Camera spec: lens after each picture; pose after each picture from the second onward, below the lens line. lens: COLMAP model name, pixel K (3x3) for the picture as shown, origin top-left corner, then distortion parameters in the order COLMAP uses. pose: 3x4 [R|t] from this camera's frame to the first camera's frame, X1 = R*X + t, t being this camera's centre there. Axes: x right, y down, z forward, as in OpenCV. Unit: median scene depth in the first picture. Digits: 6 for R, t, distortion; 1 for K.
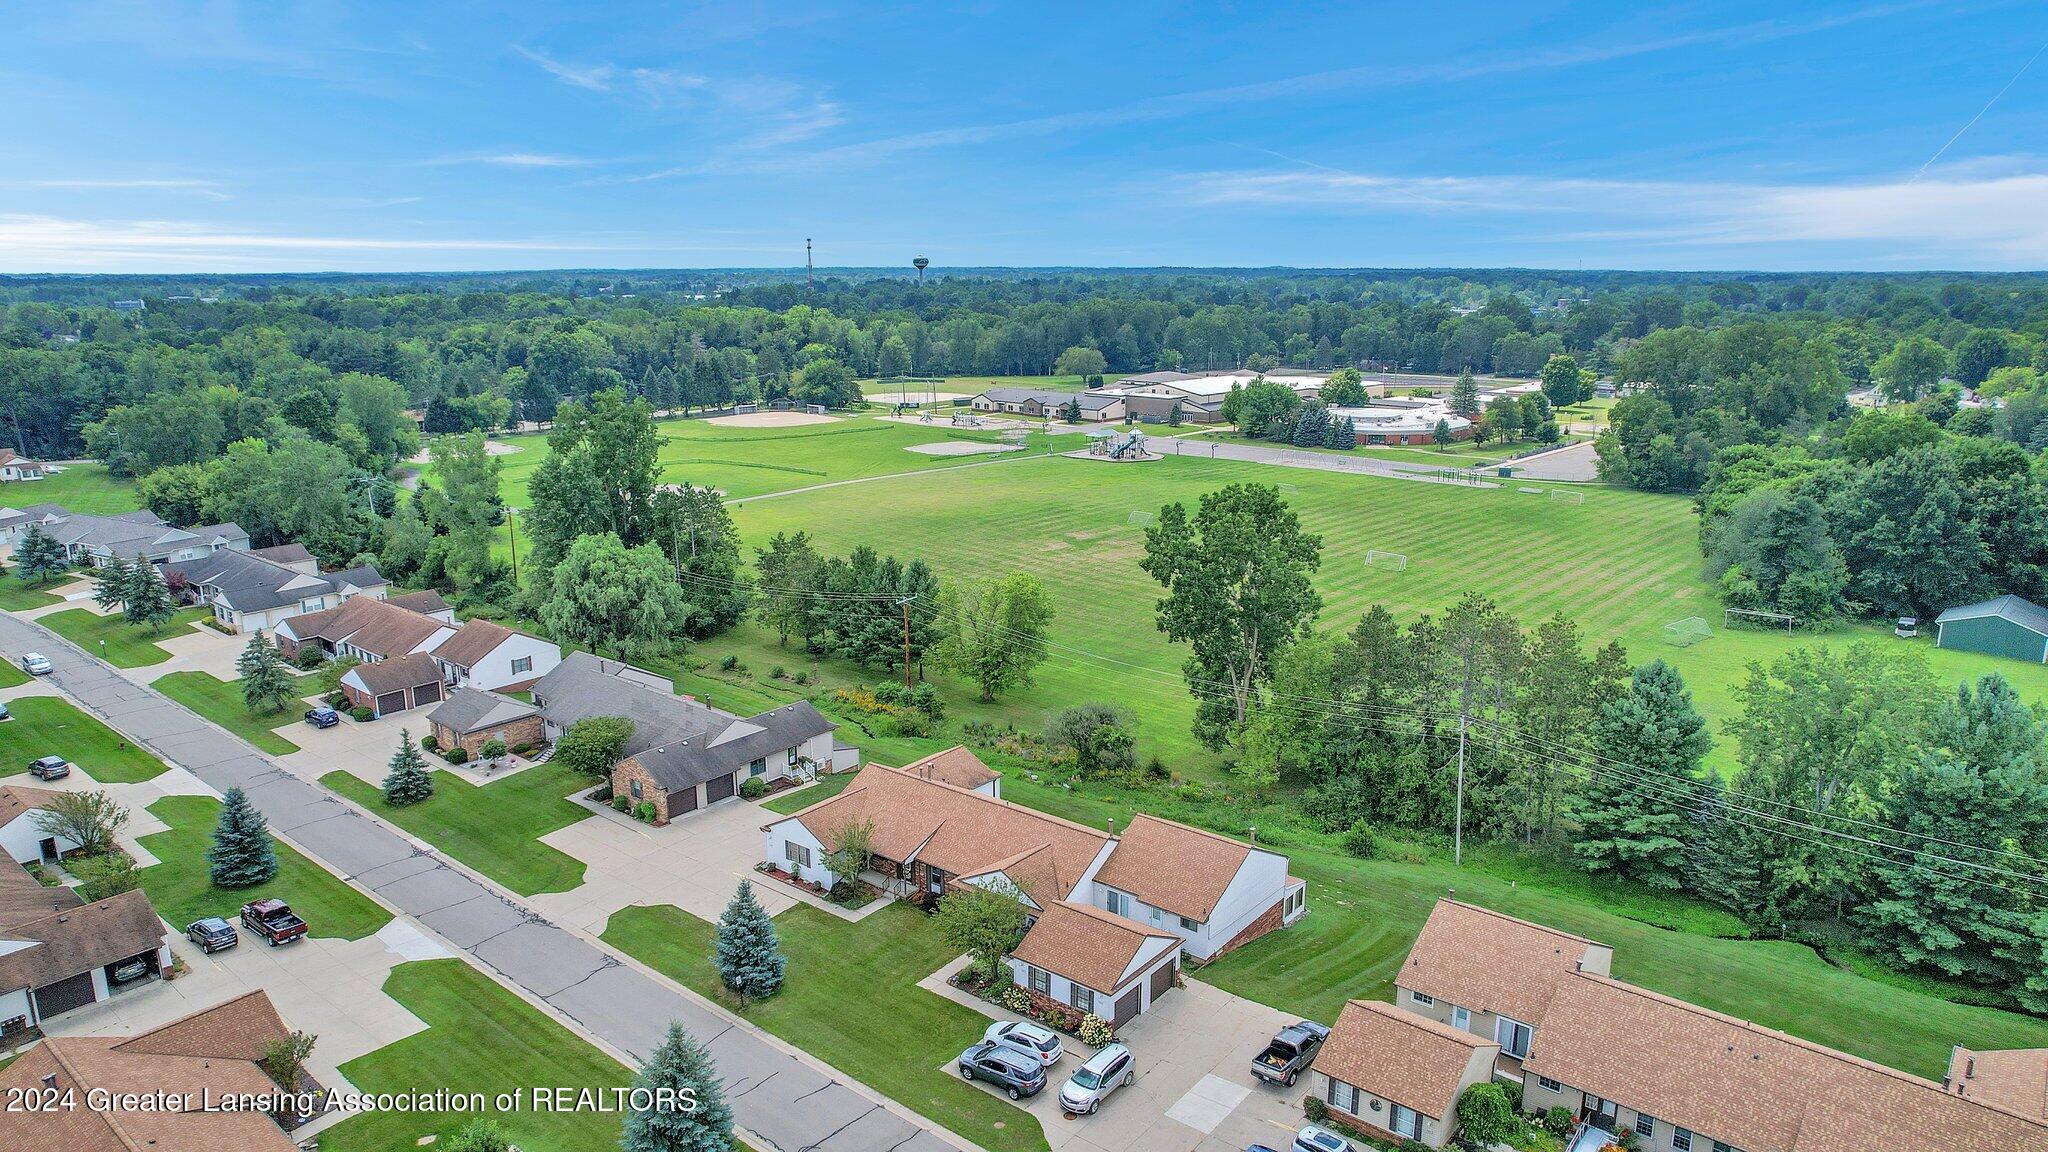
lens RADIAL K [[1299.6, 0, 1028.7], [0, 1299.6, 617.5], [0, 0, 1]] dist [-0.073454, 0.062127]
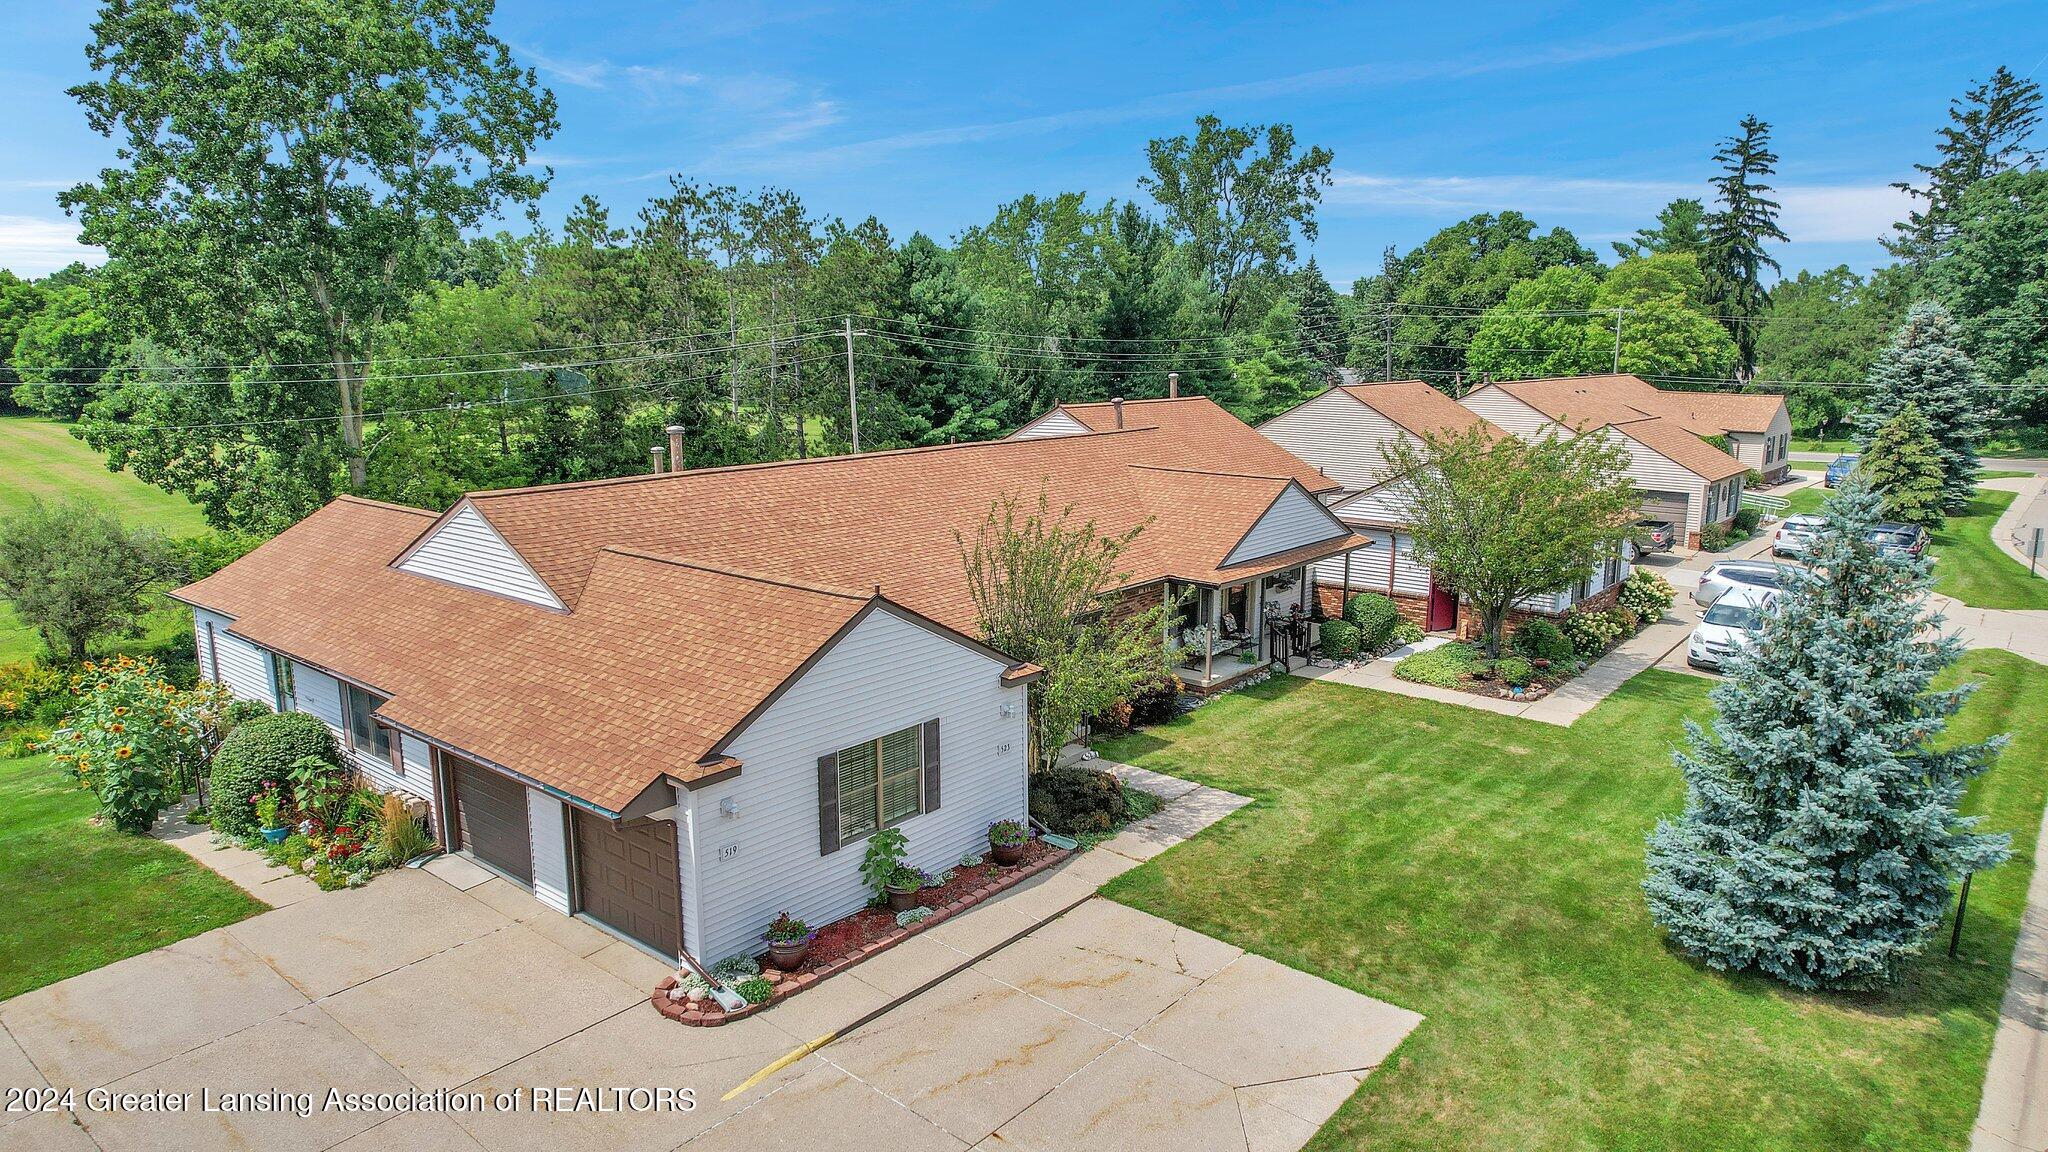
lens RADIAL K [[1299.6, 0, 1028.7], [0, 1299.6, 617.5], [0, 0, 1]] dist [-0.073454, 0.062127]
pose [[0.012056, -0.211419, 0.977321, -0.340920], [0.255762, 0.945531, 0.201387, 0.108638], [-0.966665, 0.247533, 0.065472, 0.859808]]
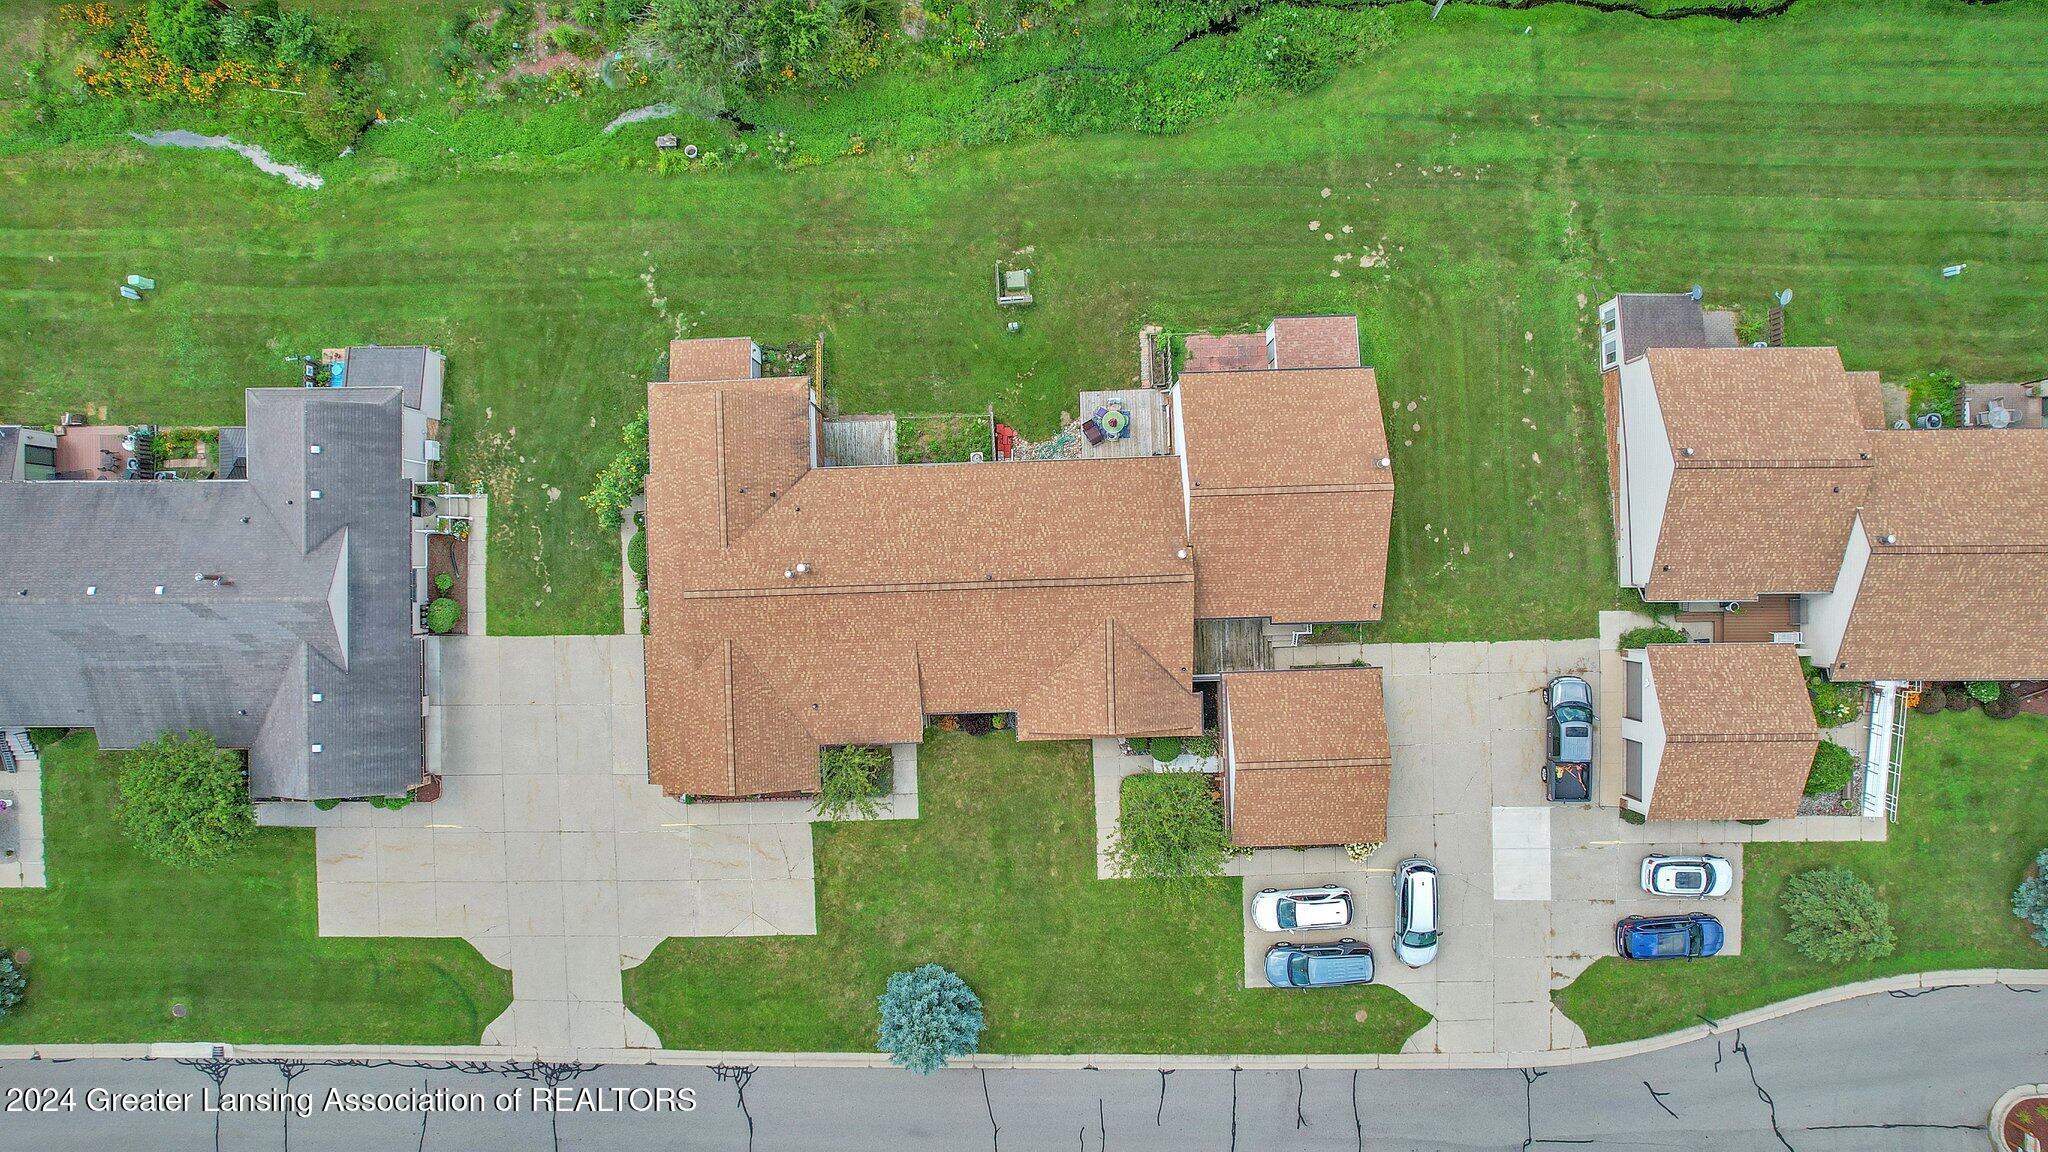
lens RADIAL K [[1299.6, 0, 1028.7], [0, 1299.6, 617.5], [0, 0, 1]] dist [-0.073454, 0.062127]
pose [[0.763721, -0.645359, -0.015547, -0.003643], [0.177819, 0.187159, 0.966101, -0.395310], [-0.620573, -0.740596, 0.257694, 0.725012]]
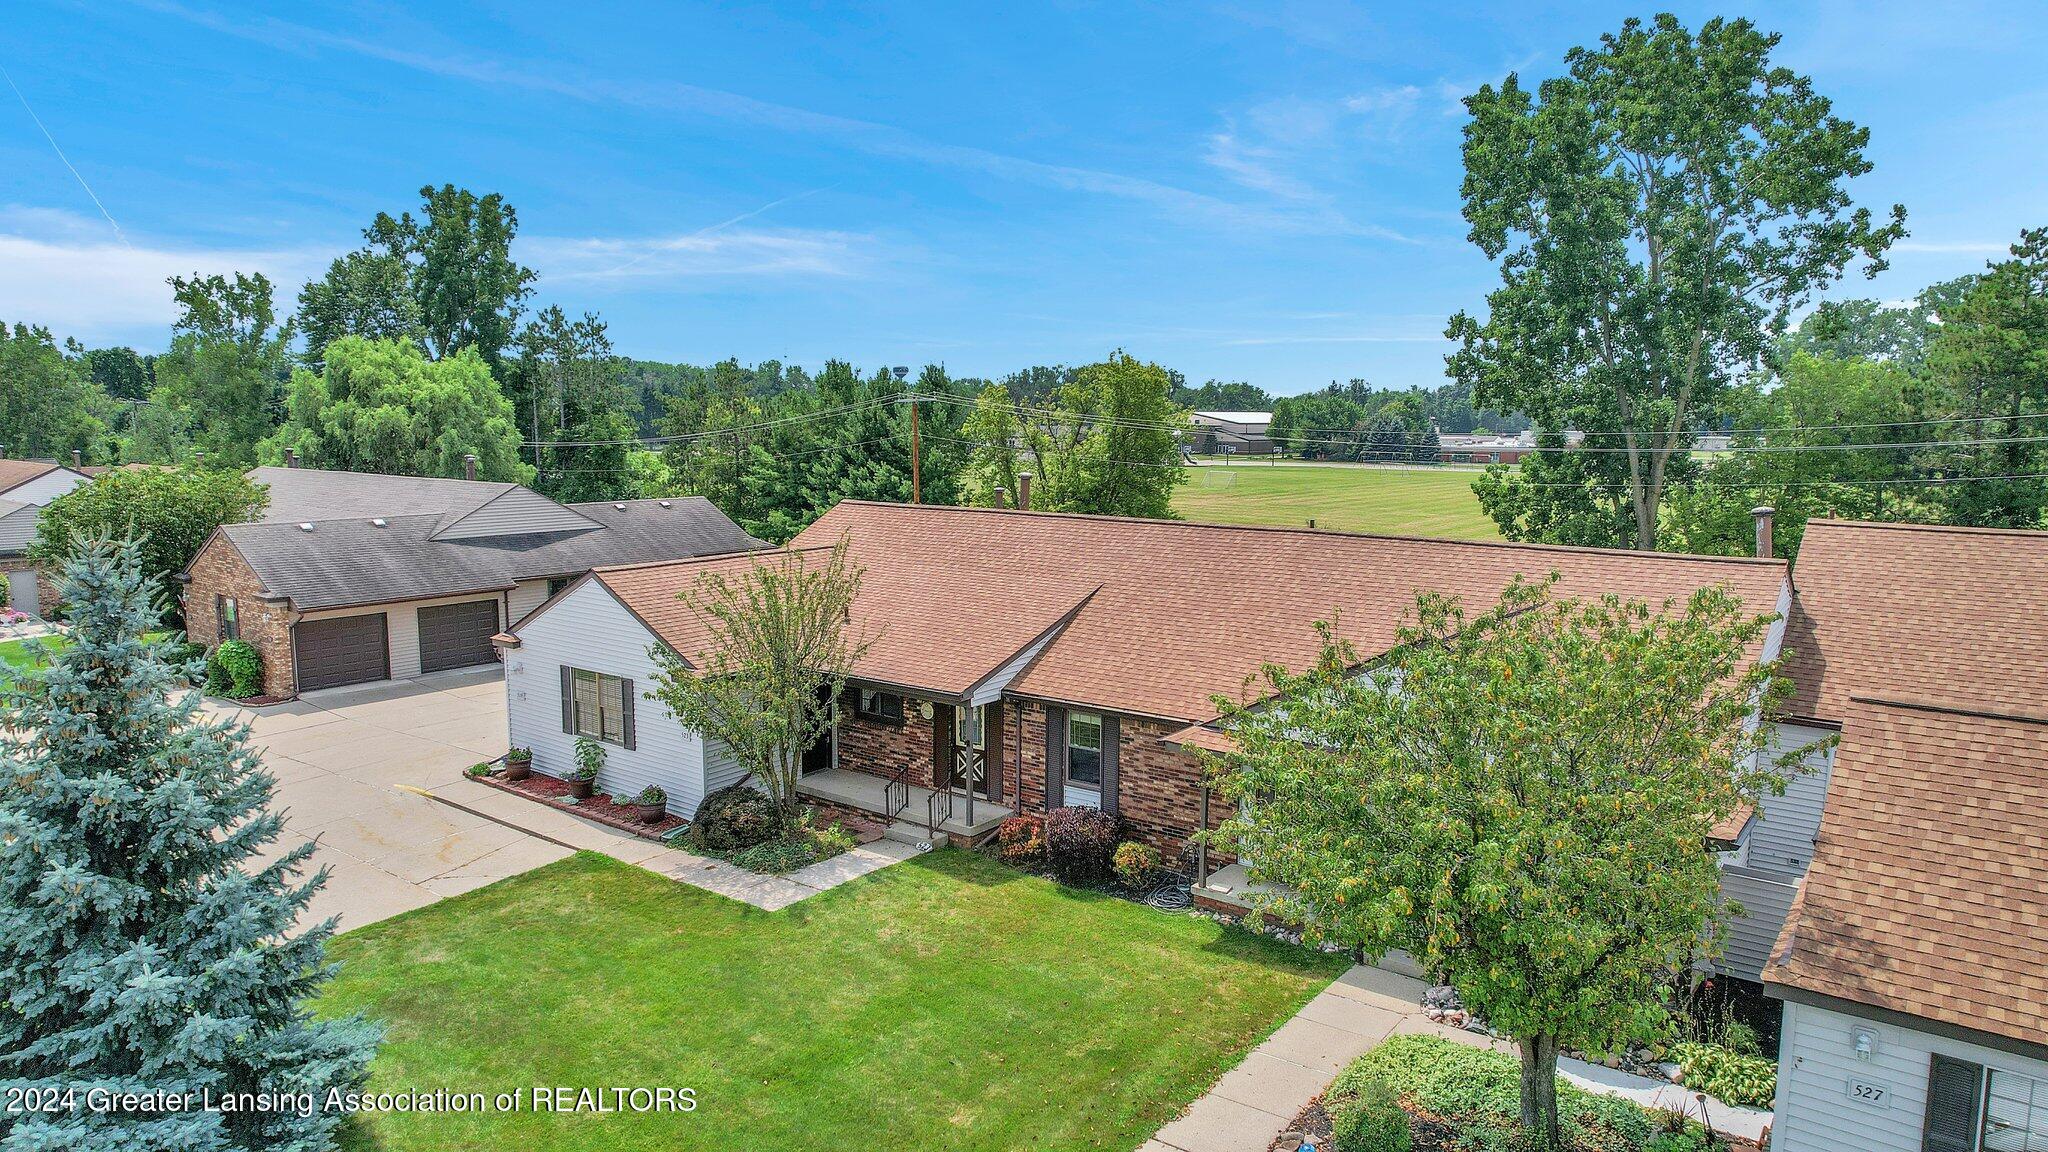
lens RADIAL K [[1299.6, 0, 1028.7], [0, 1299.6, 617.5], [0, 0, 1]] dist [-0.073454, 0.062127]
pose [[0.999778, 0.005983, 0.020186, -0.077168], [-0.003760, 0.994102, -0.108382, 0.174623], [-0.020715, 0.108282, 0.993904, 0.631674]]
